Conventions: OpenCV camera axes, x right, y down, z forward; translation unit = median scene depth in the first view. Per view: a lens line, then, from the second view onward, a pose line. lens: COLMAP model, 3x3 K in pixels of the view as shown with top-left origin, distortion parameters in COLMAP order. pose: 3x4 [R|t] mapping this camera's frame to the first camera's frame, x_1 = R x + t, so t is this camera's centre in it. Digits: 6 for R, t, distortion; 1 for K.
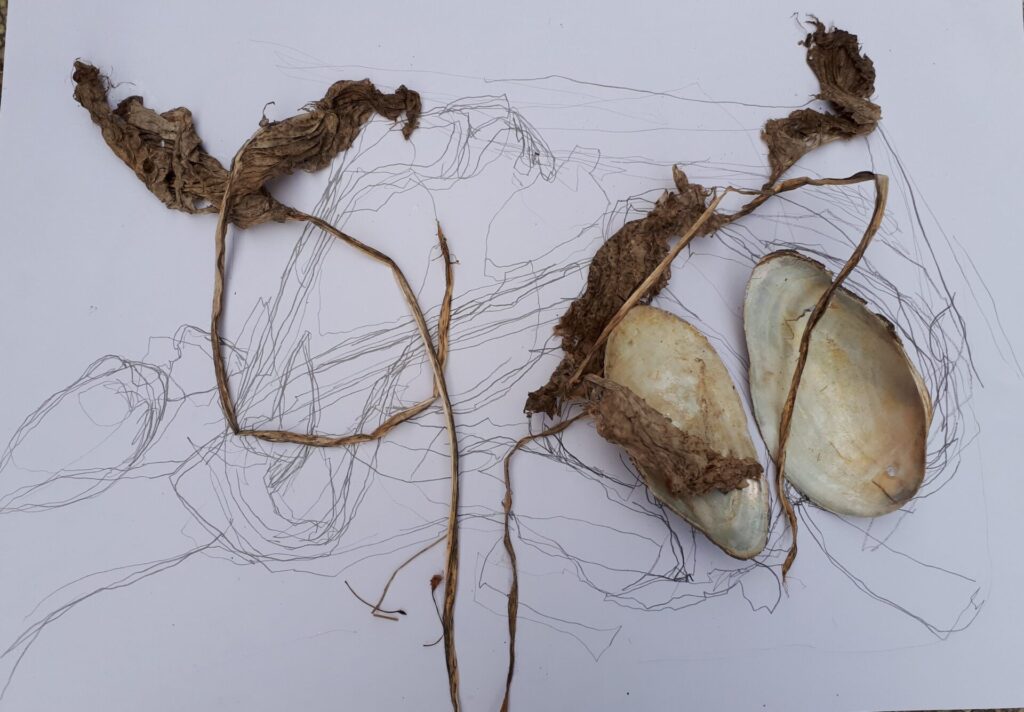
lens RADIAL K [[799.9, 0, 508.4], [0, 799.9, 368.8], [0, 0, 1]] dist [0.060757, -0.275341]
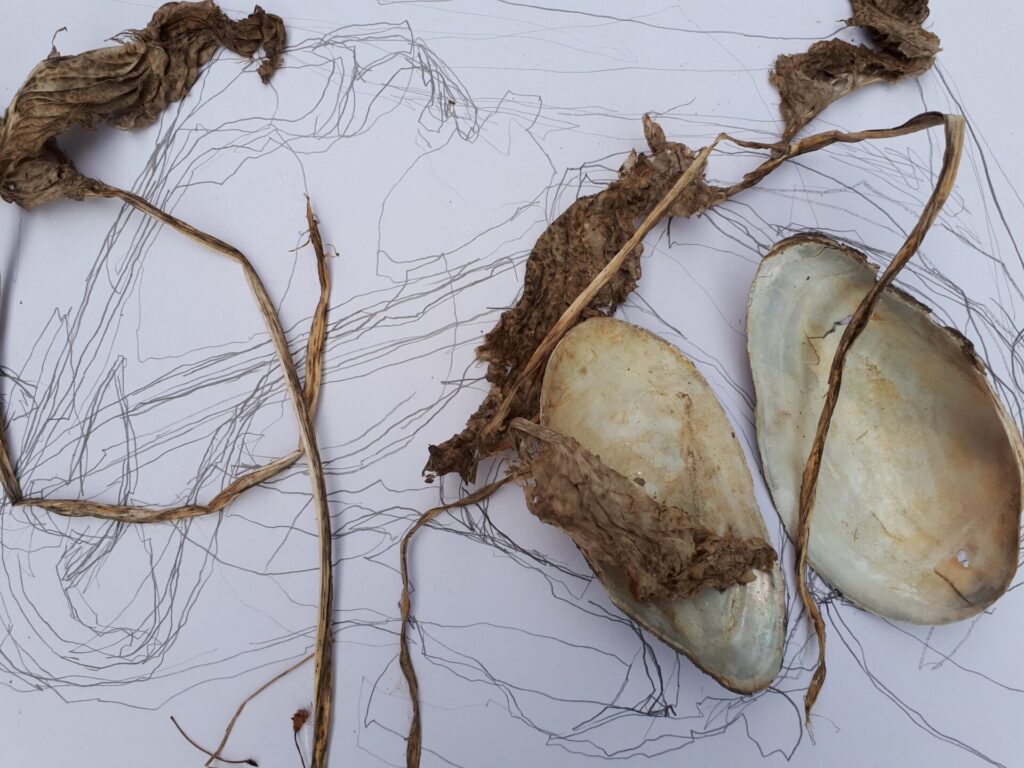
lens RADIAL K [[810.4, 0, 512.0], [0, 810.4, 384.0], [0, 0, 1]] dist [0.000542, -0.089318]
pose [[0.999993, -0.003242, -0.001684, 0.091271], [0.003221, 0.999915, -0.012621, -0.012509], [0.001725, 0.012615, 0.999919, 0.300865]]
